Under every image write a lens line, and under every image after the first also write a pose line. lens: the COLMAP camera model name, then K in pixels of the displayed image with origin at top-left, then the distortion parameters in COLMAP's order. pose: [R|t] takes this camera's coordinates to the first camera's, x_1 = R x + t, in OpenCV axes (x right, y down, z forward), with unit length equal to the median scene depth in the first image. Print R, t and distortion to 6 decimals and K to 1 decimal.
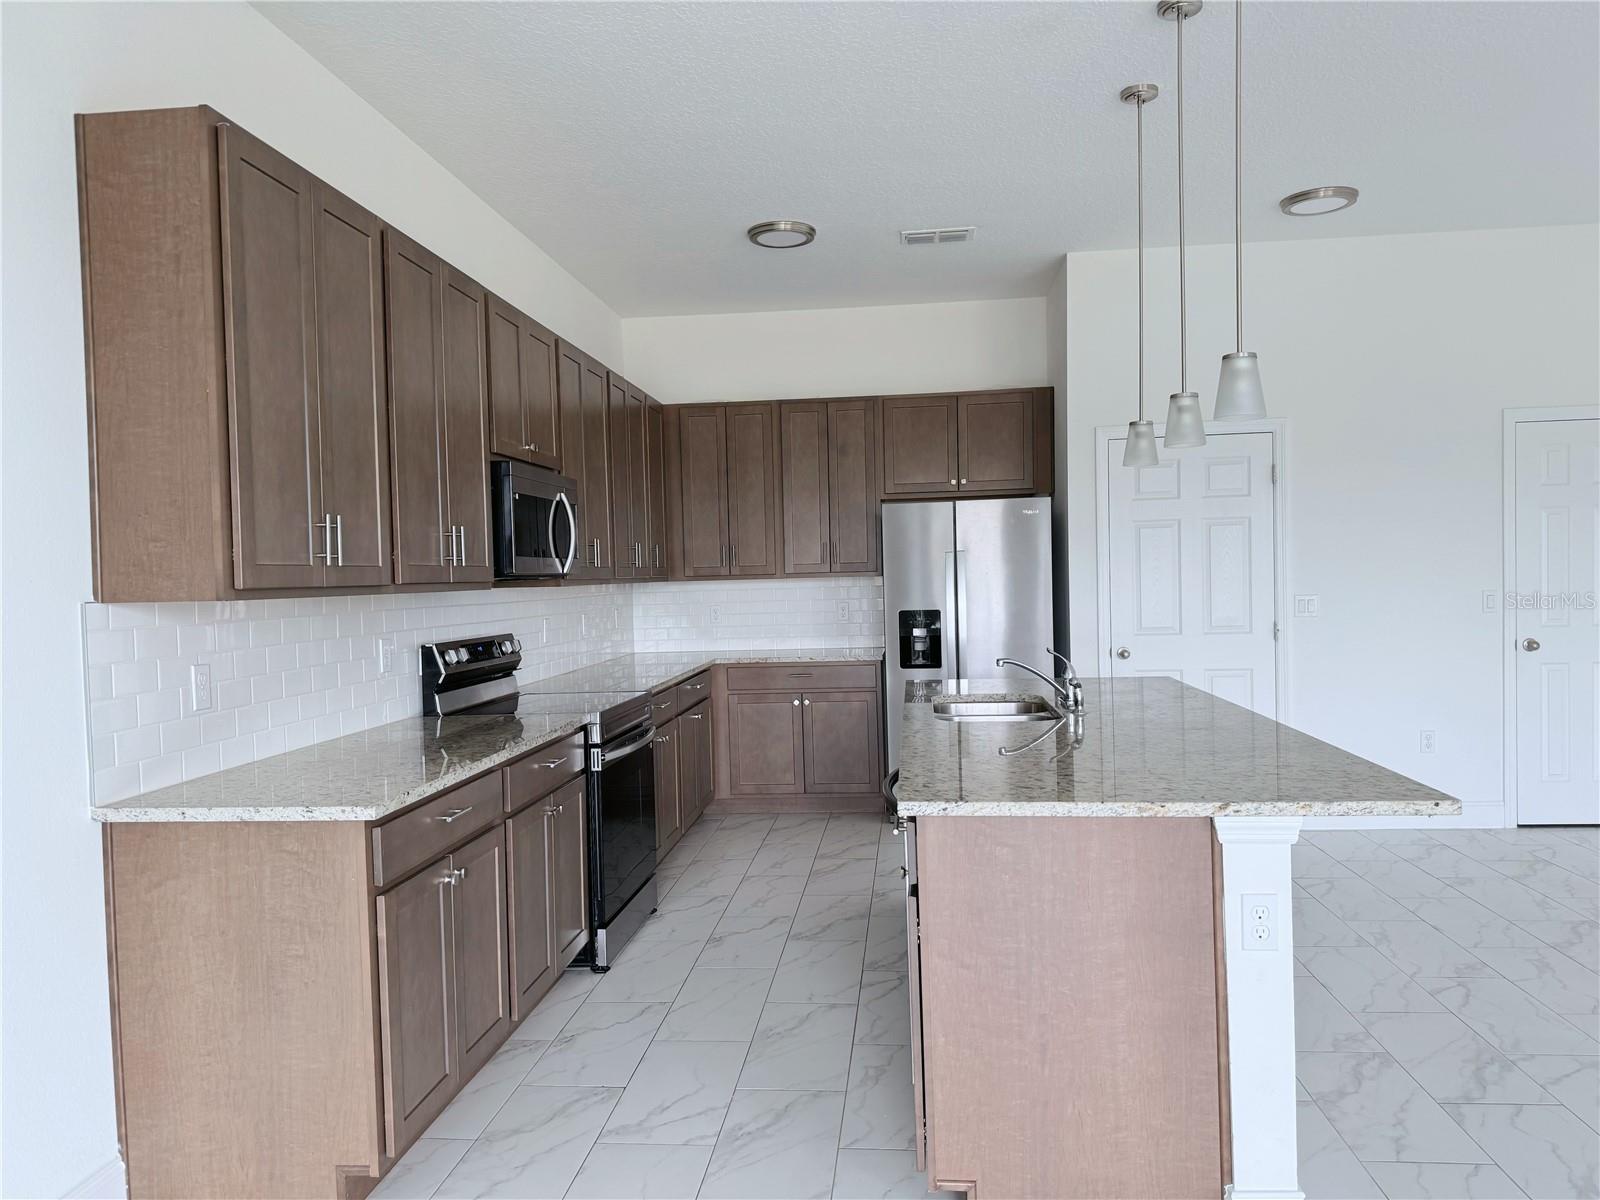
lens RADIAL K [[1119.6, 0, 797.7], [0, 1119.6, 609.8], [0, 0, 1]] dist [0.078463, -0.108803]
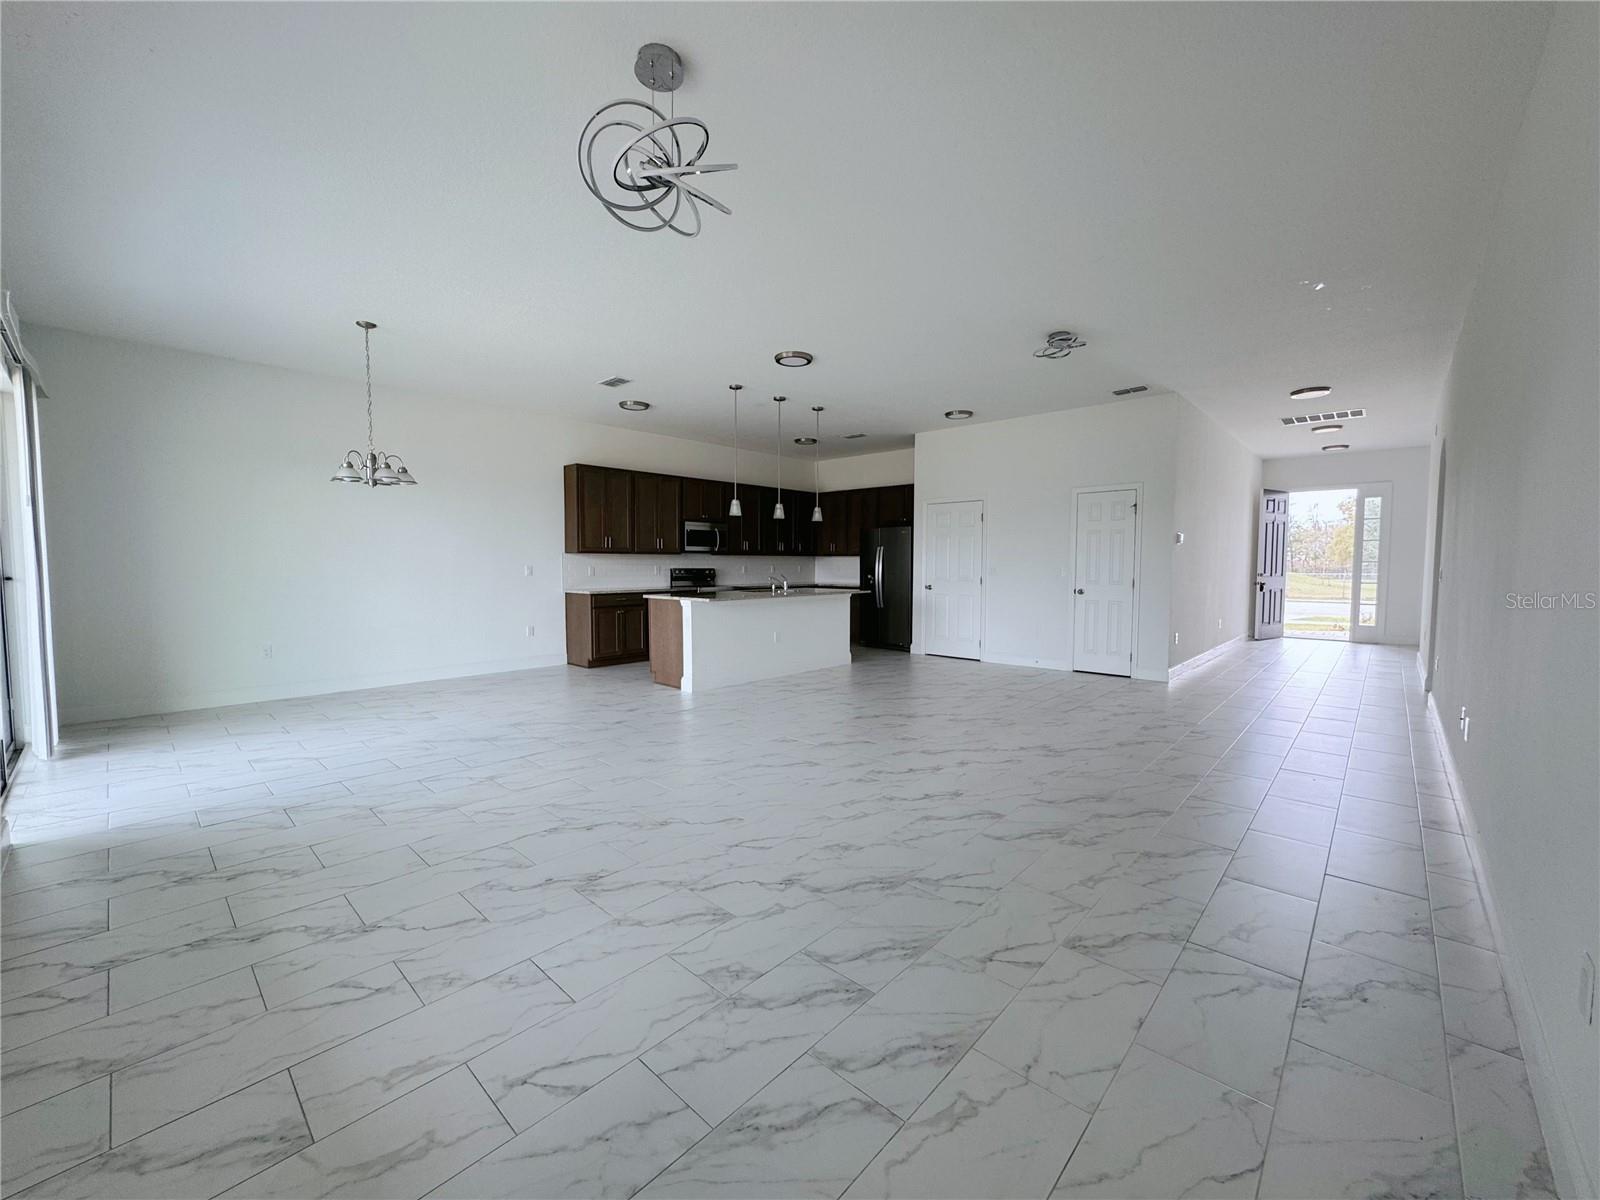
lens RADIAL K [[635.5, 0, 801.9], [0, 635.5, 604.1], [0, 0, 1]] dist [0.000664, 0.000210]
pose [[0.799681, 0.066896, -0.596687, 1.379086], [-0.042201, 0.997579, 0.055283, 0.013151], [0.598940, -0.019028, 0.800567, -0.511872]]
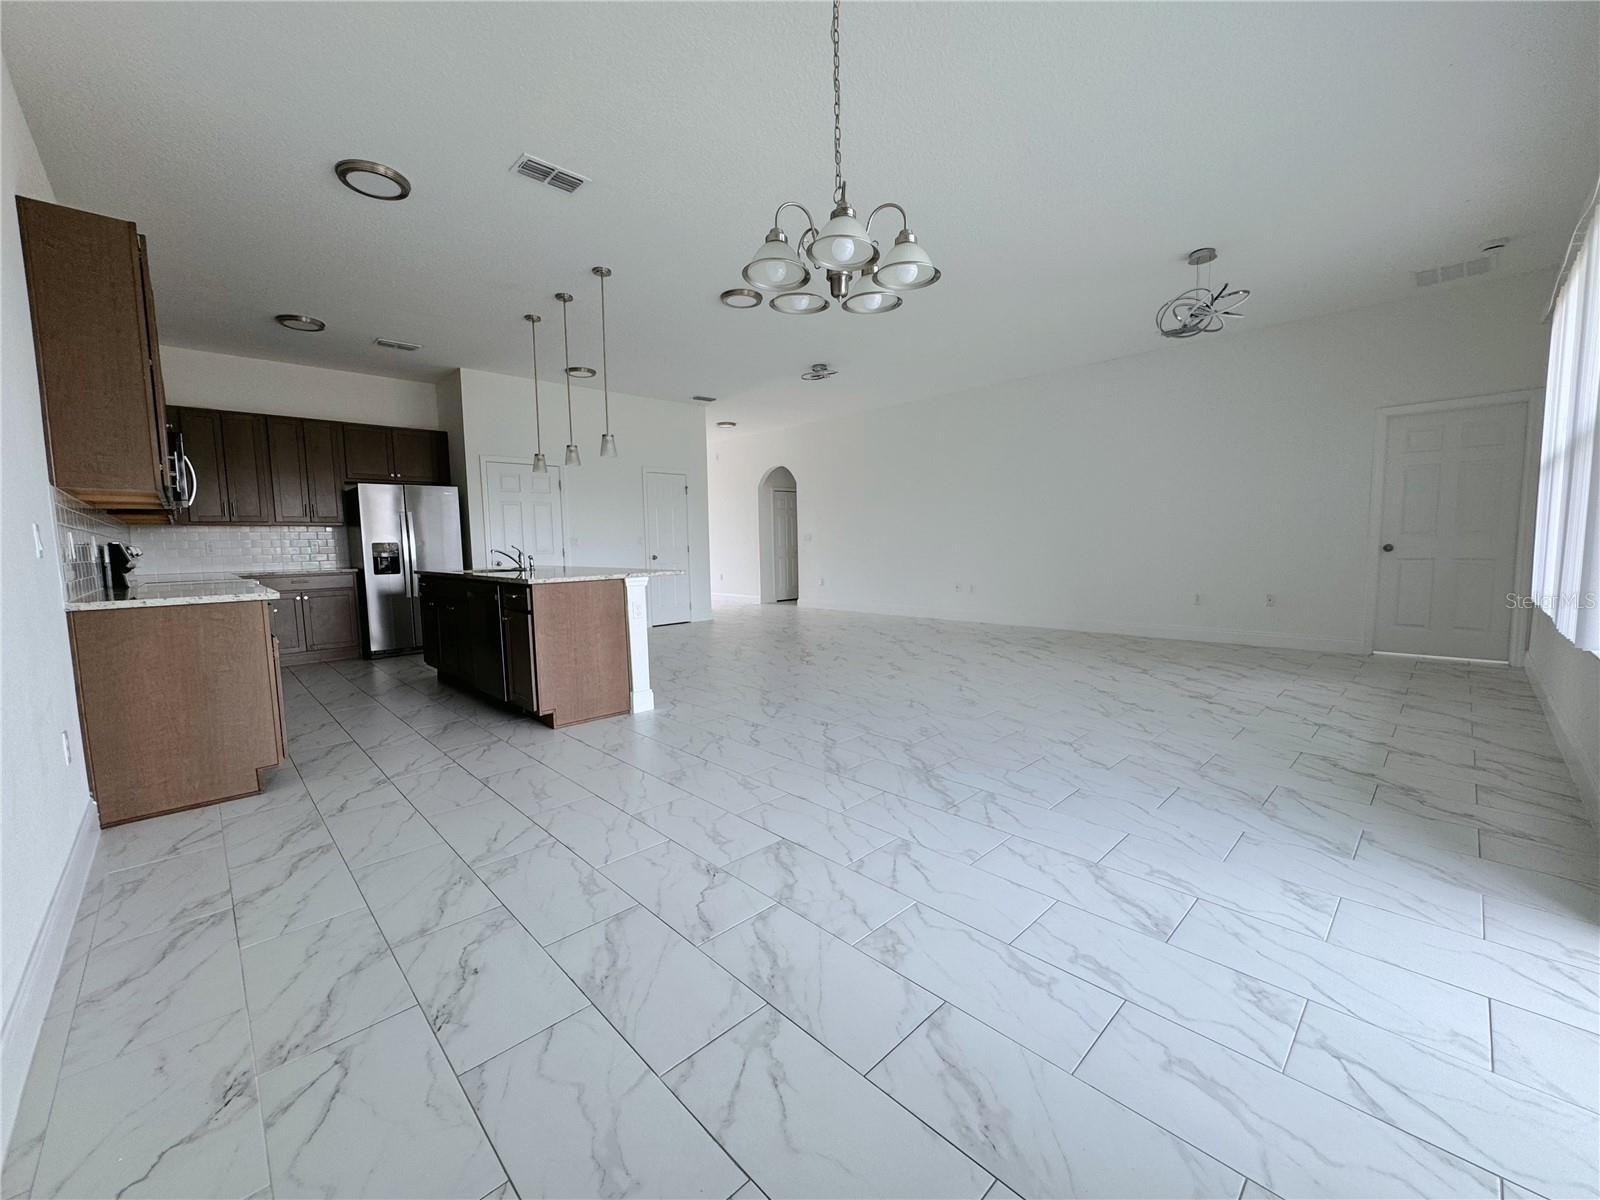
lens RADIAL K [[640.1, 0, 800.0], [0, 640.1, 600.0], [0, 0, 1]] dist [0.001144, -0.000021]
pose [[0.644643, -0.054806, 0.762517, -0.400963], [0.027130, 0.998439, 0.048827, 0.094606], [-0.764002, -0.010788, 0.645123, -0.321411]]
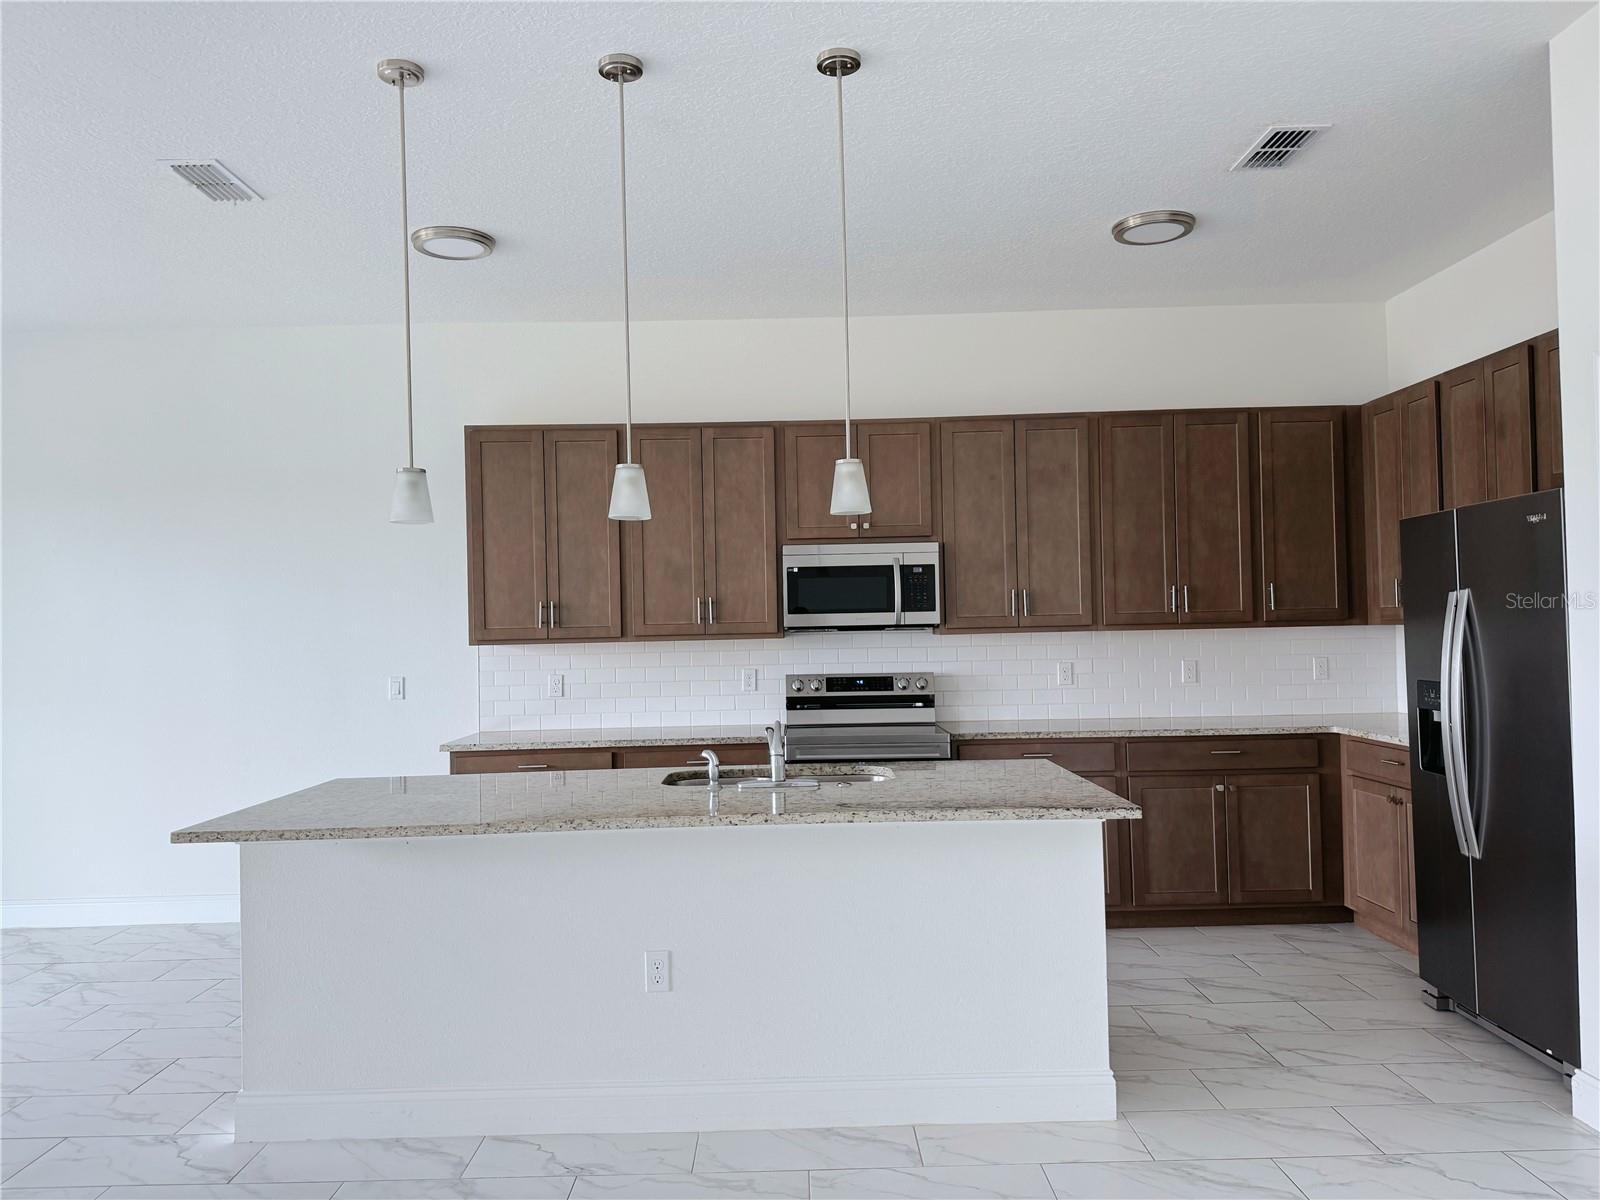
lens RADIAL K [[1132.1, 0, 809.7], [0, 1132.1, 617.7], [0, 0, 1]] dist [0.078553, -0.115631]
pose [[0.100148, 0.025388, -0.994649, 1.108890], [-0.010964, 0.999642, 0.024411, -0.077400], [0.994912, 0.008461, 0.100391, 0.888980]]
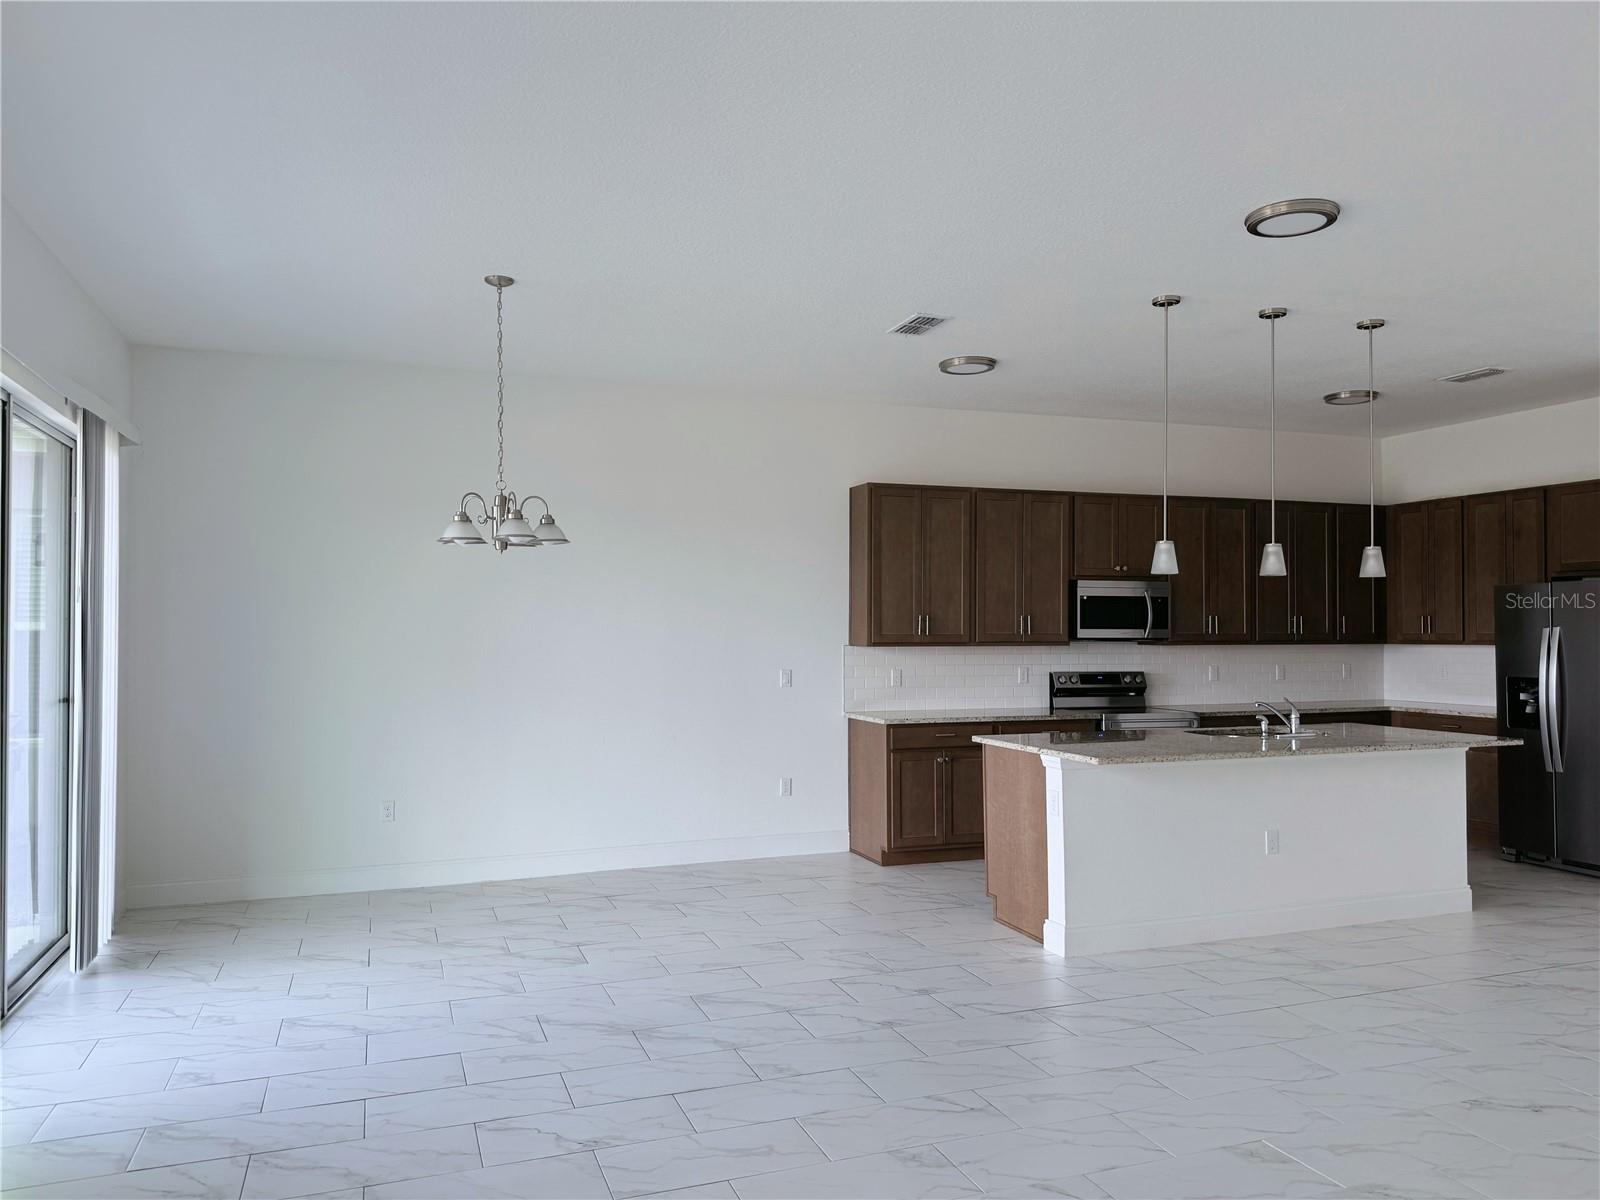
lens RADIAL K [[1119.6, 0, 797.7], [0, 1119.6, 609.8], [0, 0, 1]] dist [0.078463, -0.108803]
pose [[0.439857, 0.010250, -0.898009, 1.265247], [-0.040164, 0.999159, -0.008268, -0.044947], [0.897169, 0.039704, 0.439899, -0.284053]]
